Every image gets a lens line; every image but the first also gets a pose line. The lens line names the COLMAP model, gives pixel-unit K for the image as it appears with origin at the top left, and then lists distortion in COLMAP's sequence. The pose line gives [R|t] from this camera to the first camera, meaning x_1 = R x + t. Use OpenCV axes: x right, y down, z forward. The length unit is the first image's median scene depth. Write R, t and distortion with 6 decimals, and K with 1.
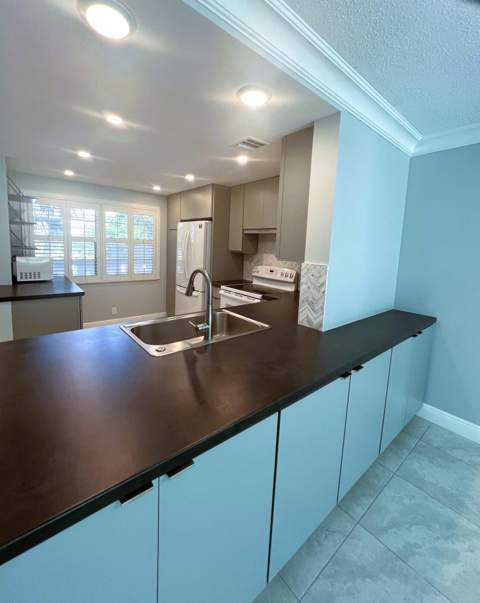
lens RADIAL K [[260.7, 0, 234.5], [0, 260.7, 275.5], [0, 0, 1]] dist [0.003574, -0.000782]
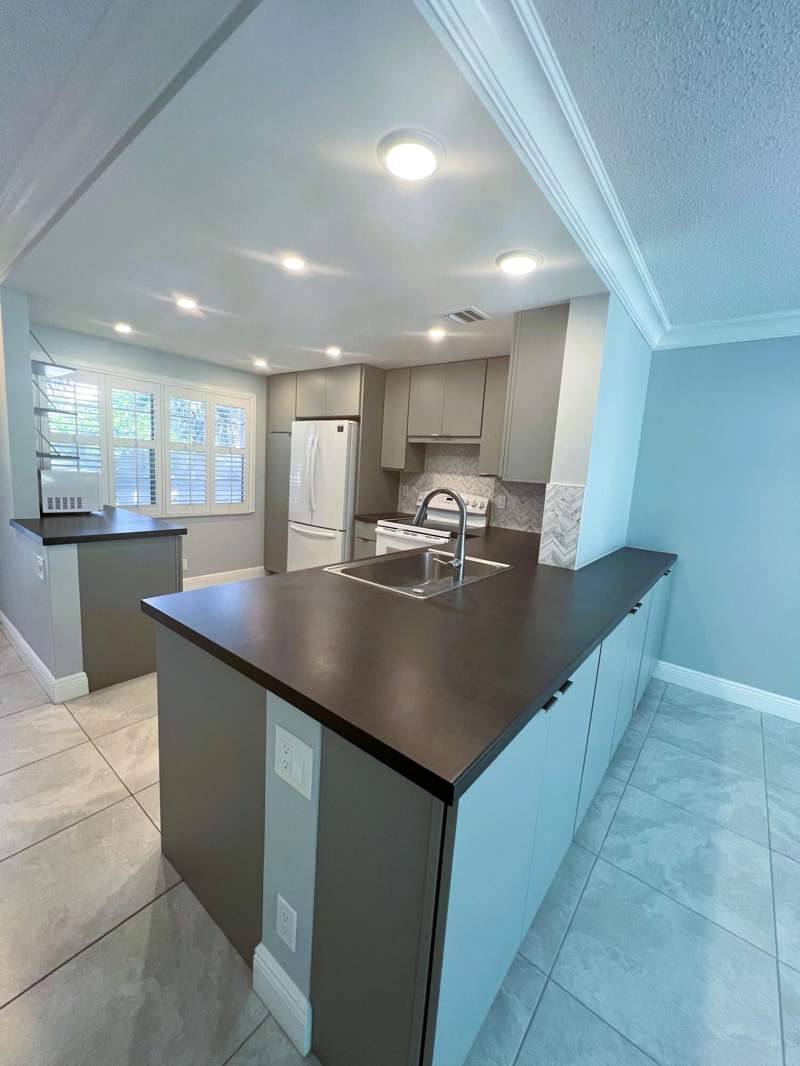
lens RADIAL K [[426.2, 0, 400.3], [0, 426.2, 530.9], [0, 0, 1]] dist [0.000977, 0.000103]
pose [[0.978963, -0.009721, 0.203804, -0.329718], [0.000760, 0.999031, 0.044001, 0.027499], [-0.204034, -0.042920, 0.978022, -0.116797]]
